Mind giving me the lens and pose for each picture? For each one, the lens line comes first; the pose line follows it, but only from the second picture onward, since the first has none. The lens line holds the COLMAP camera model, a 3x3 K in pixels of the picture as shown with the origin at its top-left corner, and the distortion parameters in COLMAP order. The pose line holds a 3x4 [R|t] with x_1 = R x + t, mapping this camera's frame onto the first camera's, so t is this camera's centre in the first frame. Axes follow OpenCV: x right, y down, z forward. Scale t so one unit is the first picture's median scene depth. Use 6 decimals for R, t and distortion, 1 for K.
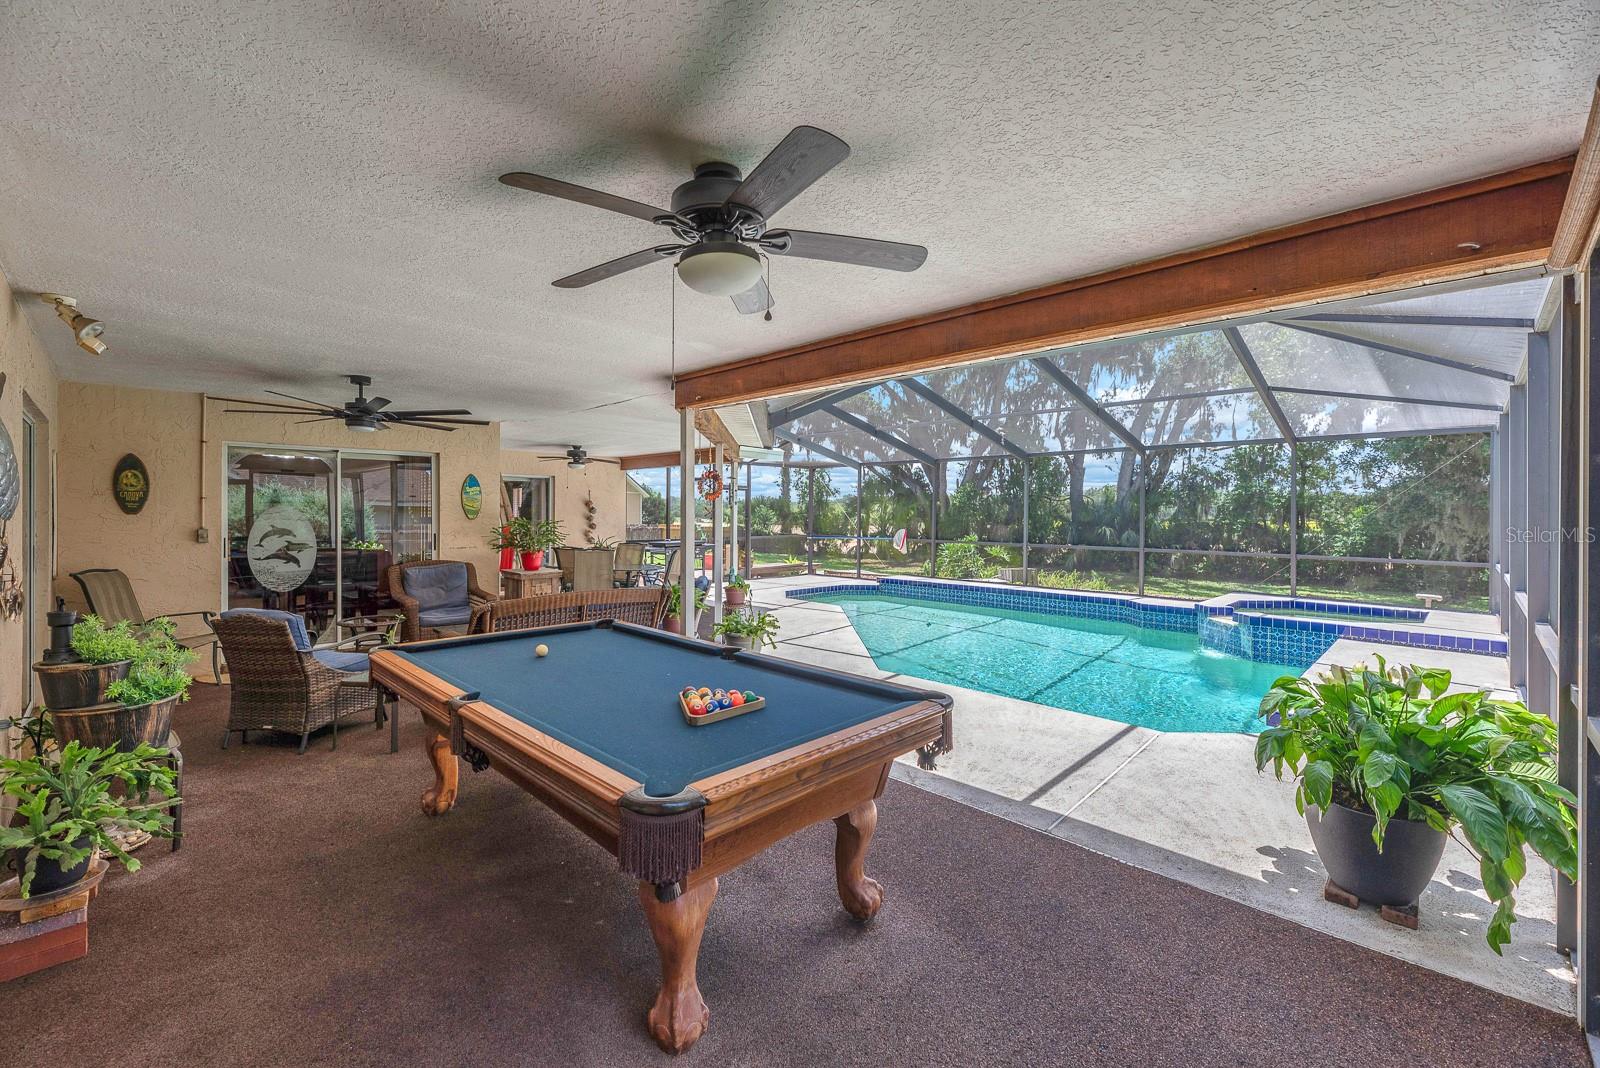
lens RADIAL K [[653.6, 0, 799.4], [0, 653.6, 519.0], [0, 0, 1]] dist [-0.006722, 0.001005]
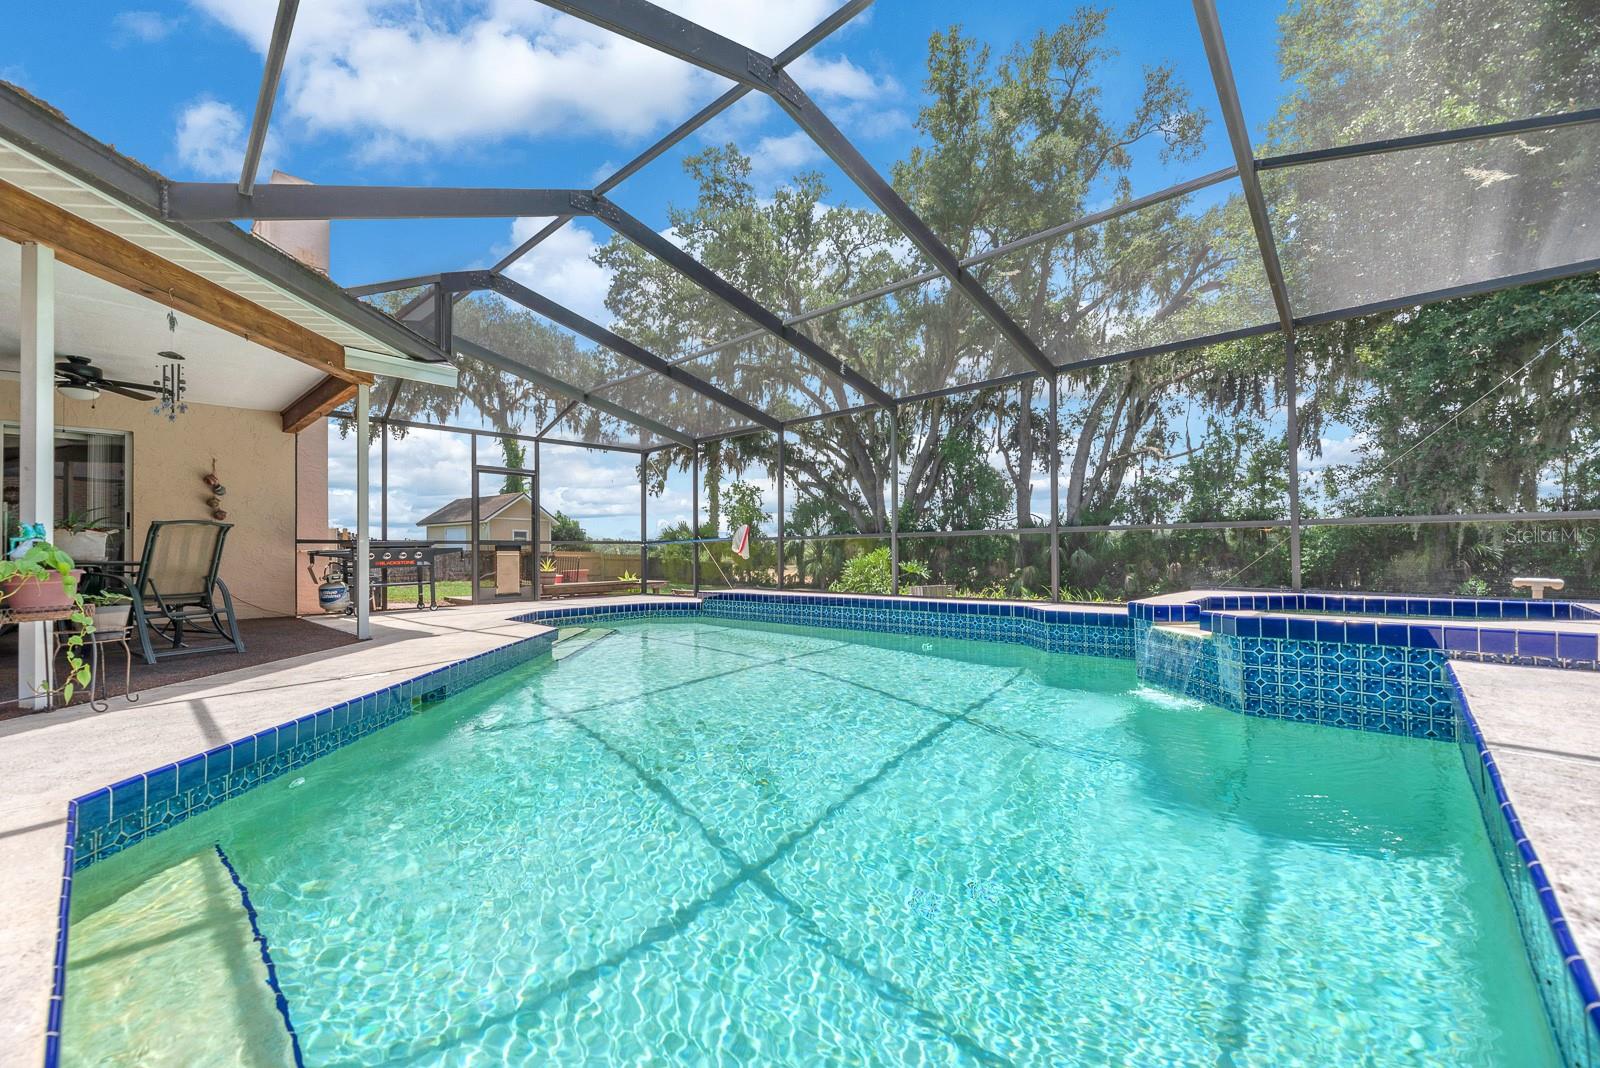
lens RADIAL K [[653.6, 0, 800.1], [0, 653.6, 542.6], [0, 0, 1]] dist [-0.006722, 0.001005]
pose [[0.998680, -0.015939, 0.048825, 0.075352], [0.017014, 0.999620, -0.021687, 0.021190], [-0.048461, 0.022489, 0.998572, 0.115522]]
